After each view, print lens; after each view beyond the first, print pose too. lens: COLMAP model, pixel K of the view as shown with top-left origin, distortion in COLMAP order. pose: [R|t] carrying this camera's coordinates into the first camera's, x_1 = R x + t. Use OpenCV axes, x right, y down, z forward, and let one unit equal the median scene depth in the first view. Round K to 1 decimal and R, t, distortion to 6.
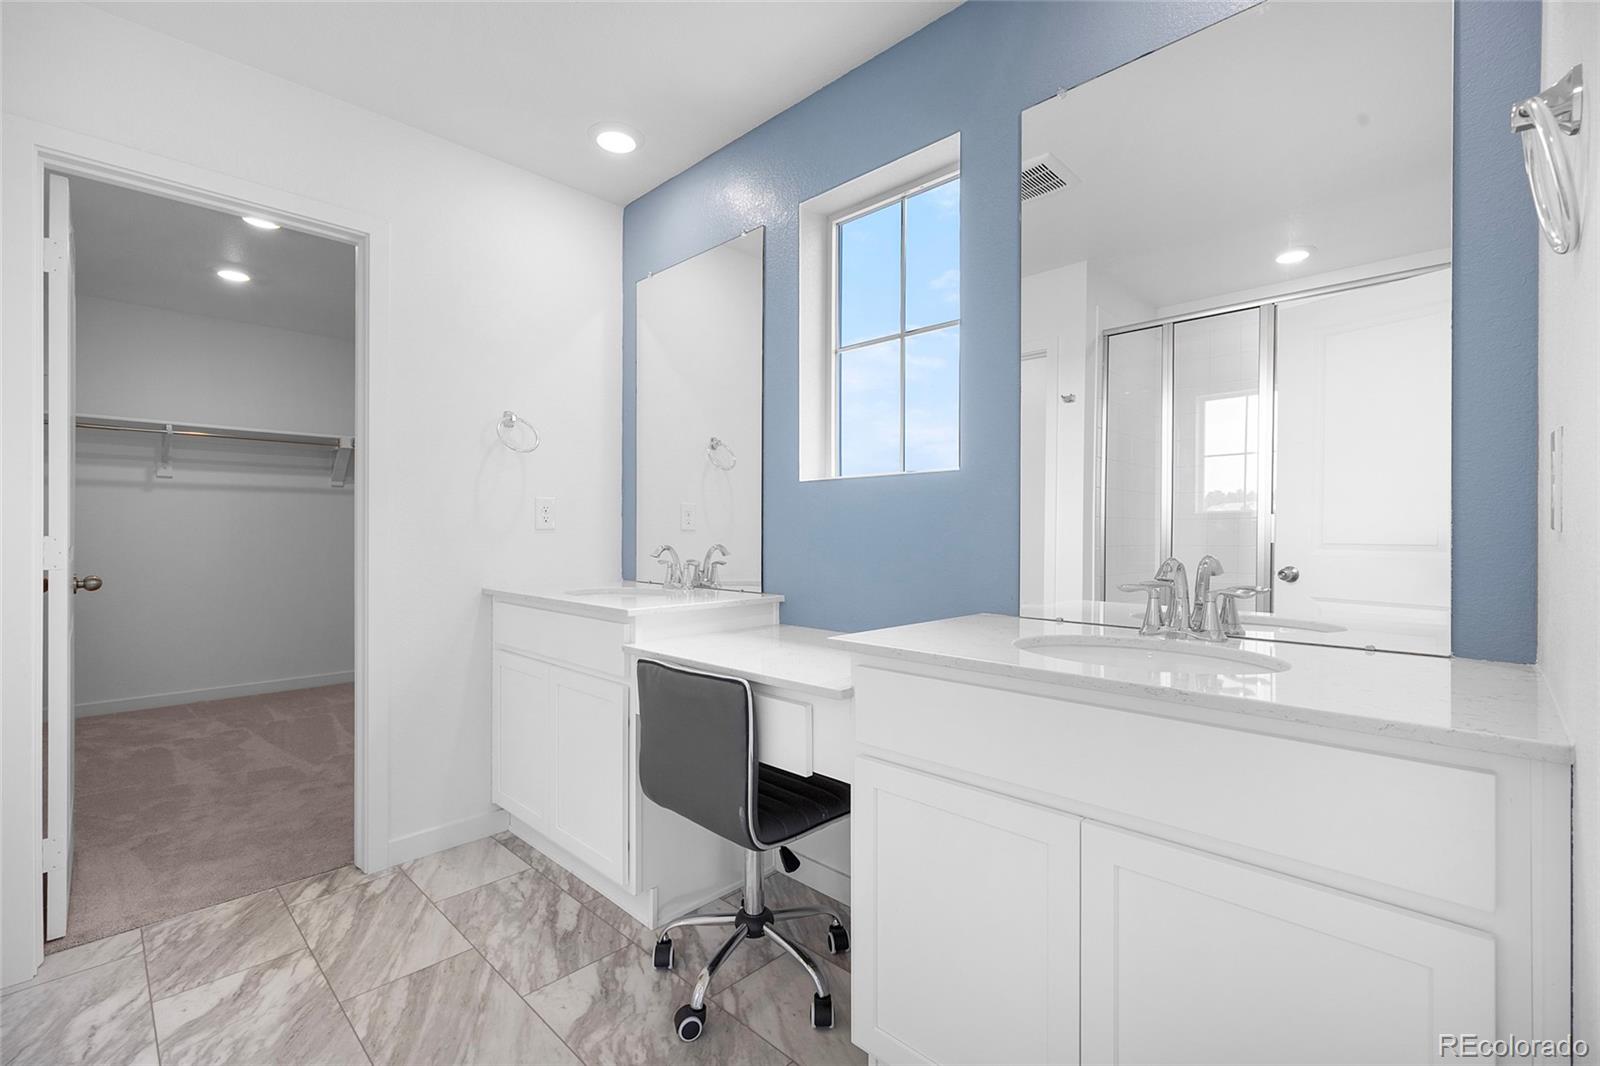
lens RADIAL K [[702.4, 0, 813.6], [0, 702.4, 536.2], [0, 0, 1]] dist [-0.023107, 0.000164]
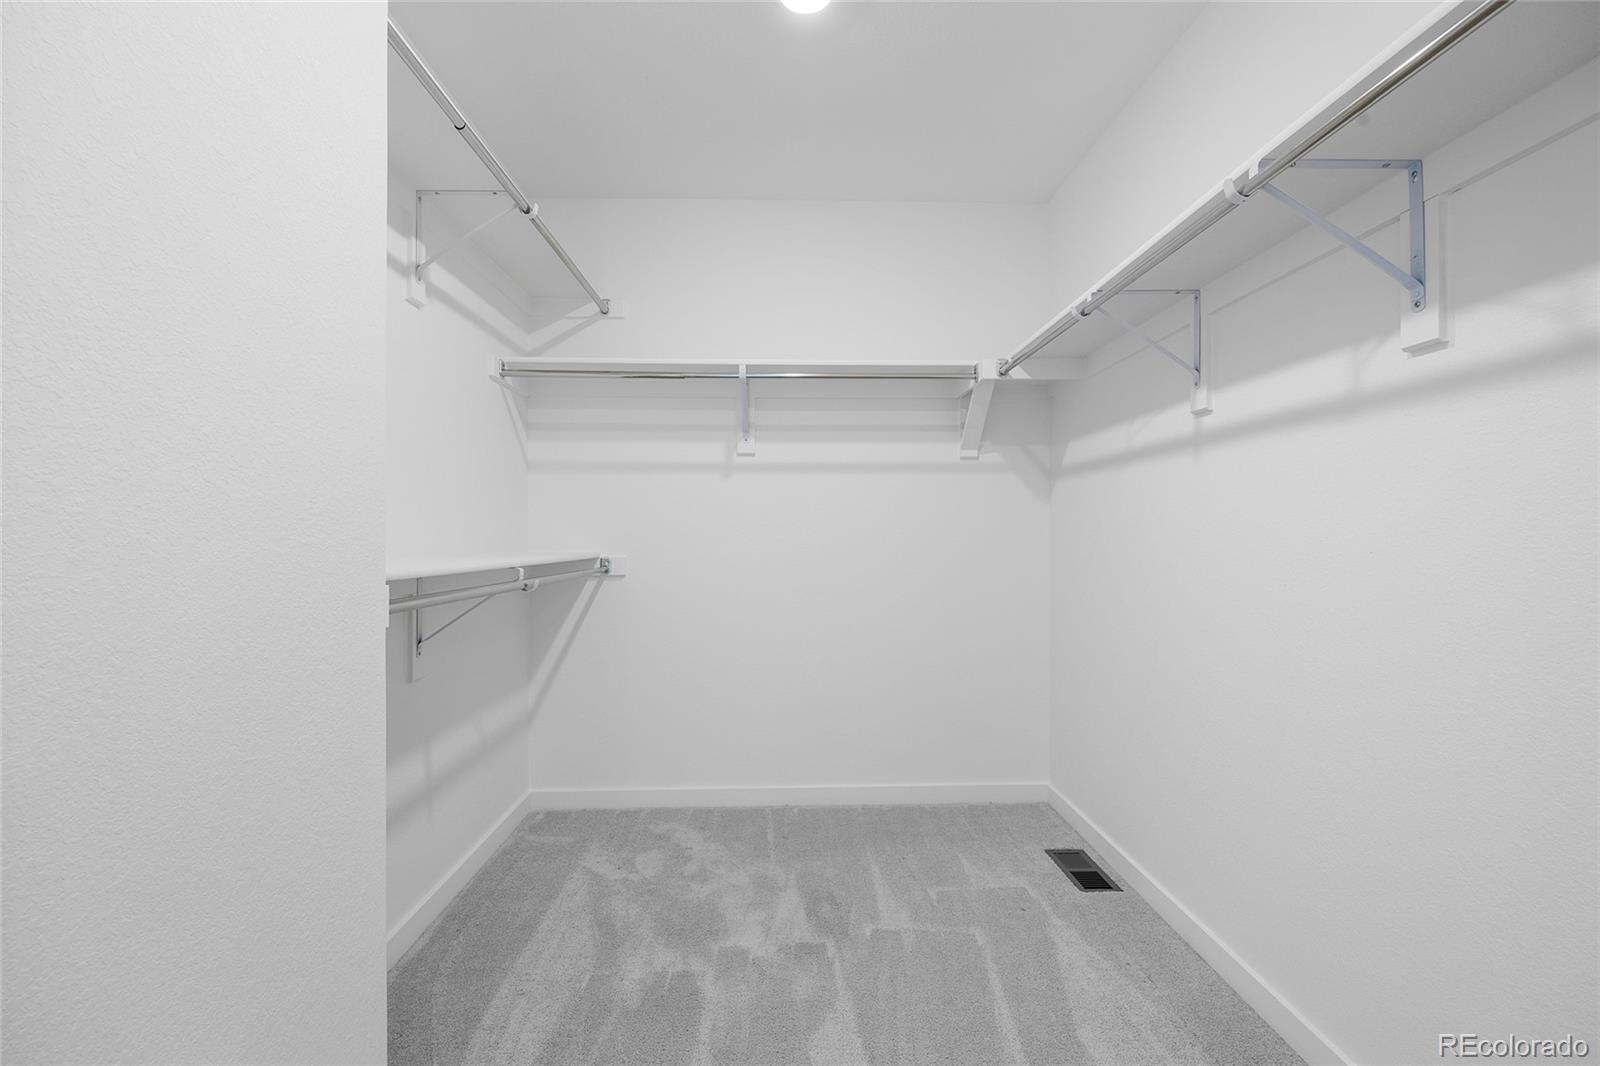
lens RADIAL K [[702.4, 0, 804.0], [0, 702.4, 535.5], [0, 0, 1]] dist [-0.023107, 0.000164]
pose [[0.711279, -0.008420, -0.702860, -0.426982], [-0.001338, 0.999910, -0.013333, 0.001079], [0.702909, 0.010423, 0.711203, 0.557476]]
